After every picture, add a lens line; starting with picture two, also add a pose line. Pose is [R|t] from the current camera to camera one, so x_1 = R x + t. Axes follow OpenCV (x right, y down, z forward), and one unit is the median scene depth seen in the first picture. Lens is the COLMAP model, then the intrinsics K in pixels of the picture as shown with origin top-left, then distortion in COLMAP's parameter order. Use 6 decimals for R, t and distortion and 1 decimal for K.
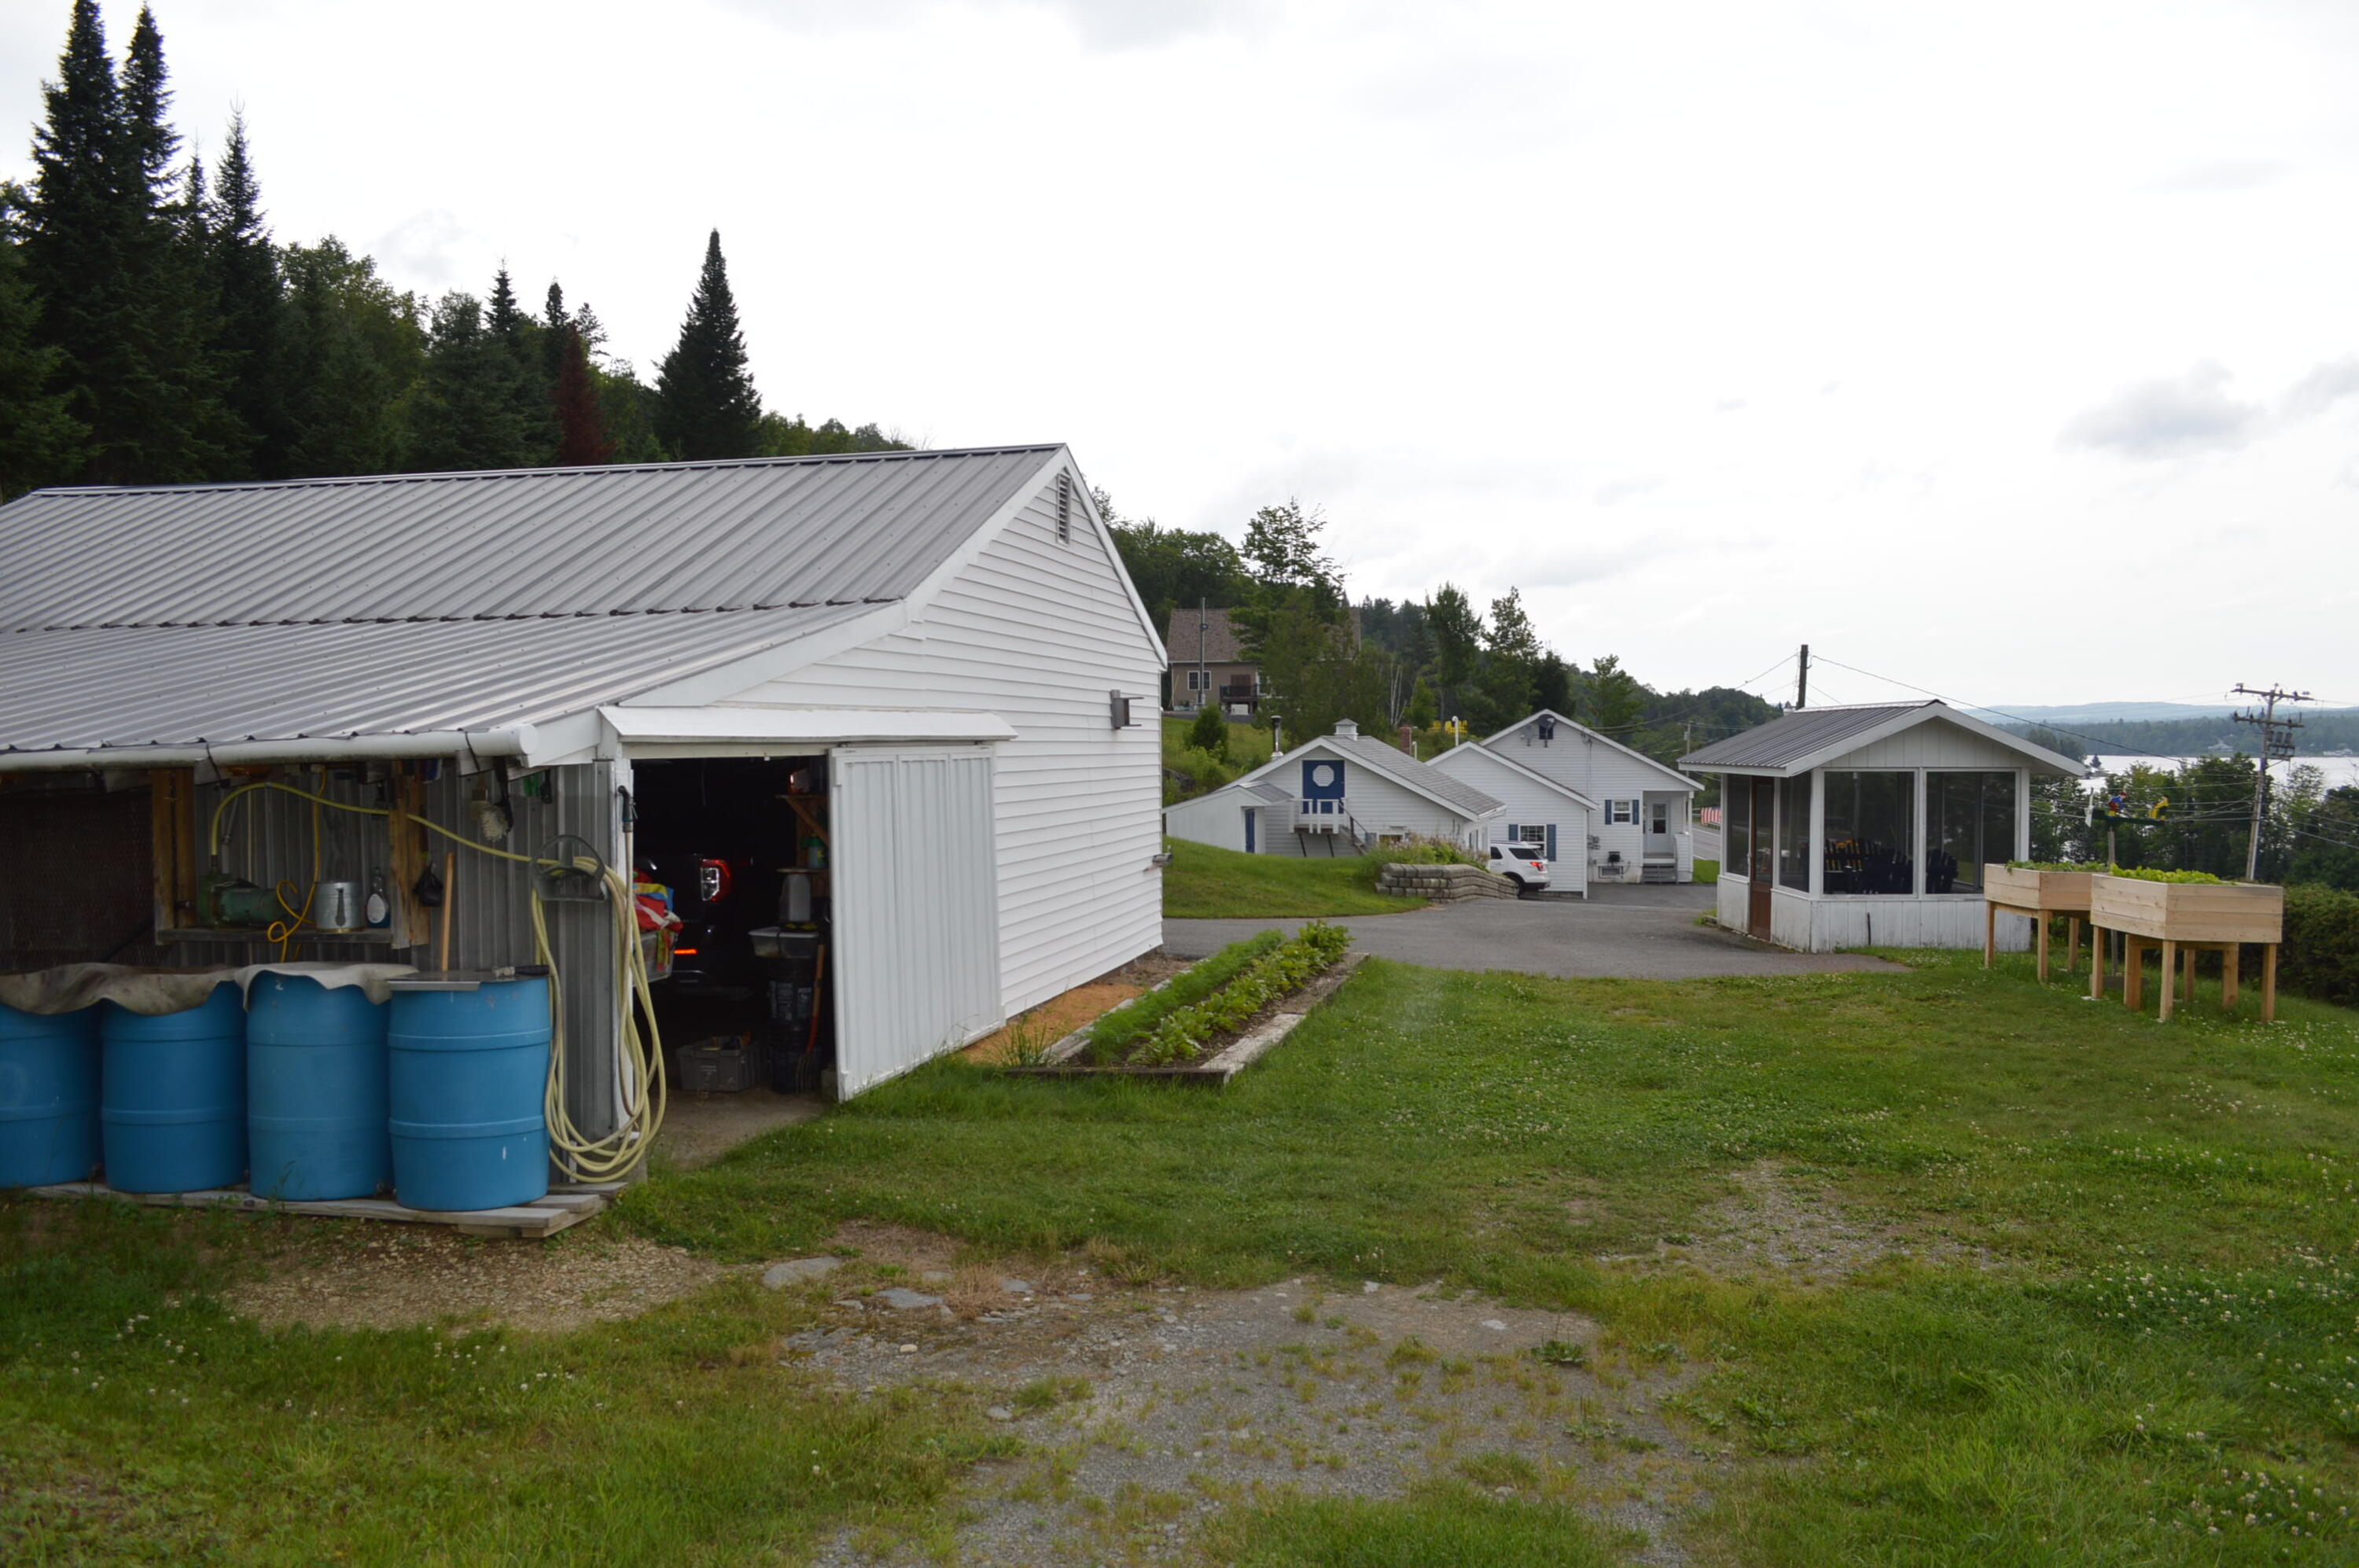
lens RADIAL K [[1908.2, 0, 1183.9], [0, 1908.2, 789.7], [0, 0, 1]] dist [-0.080045, 0.012472]
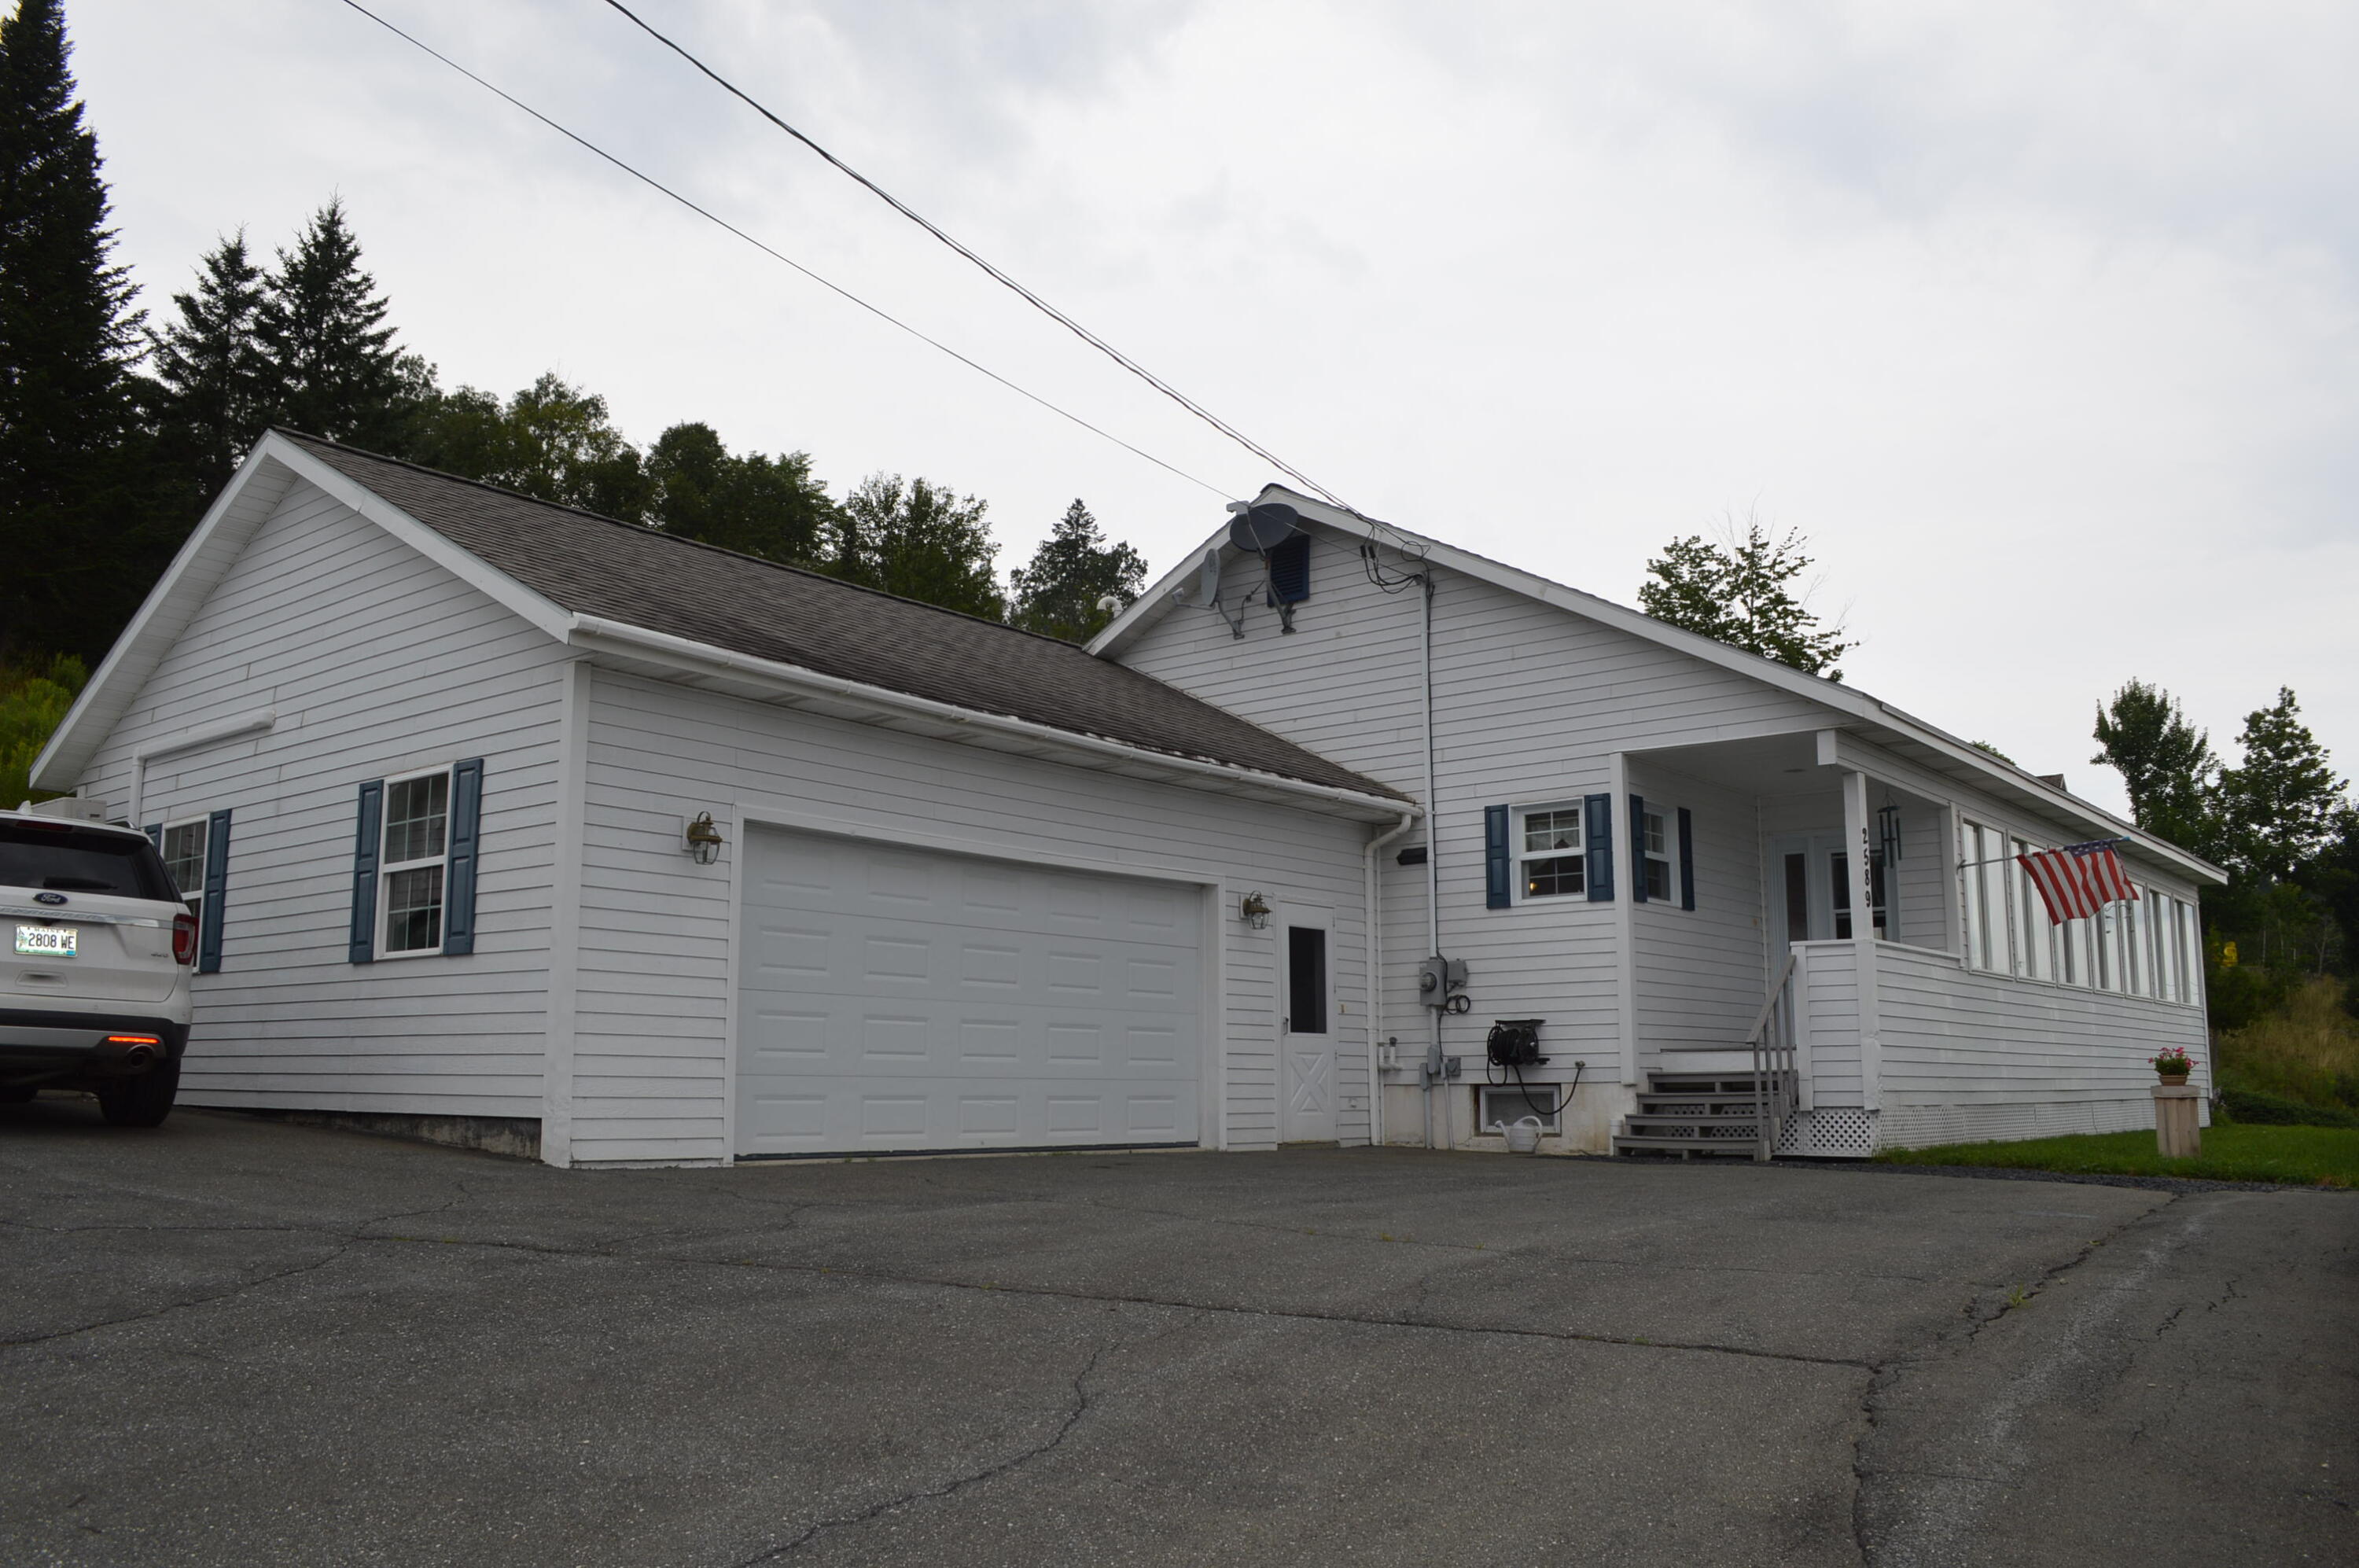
lens RADIAL K [[1908.2, 0, 1183.9], [0, 1908.2, 789.7], [0, 0, 1]] dist [-0.080045, 0.012472]
pose [[0.870505, -0.071372, -0.486957, 0.306399], [-0.018916, 0.983846, -0.178014, 0.046987], [0.491796, 0.164174, 0.855093, 0.773042]]
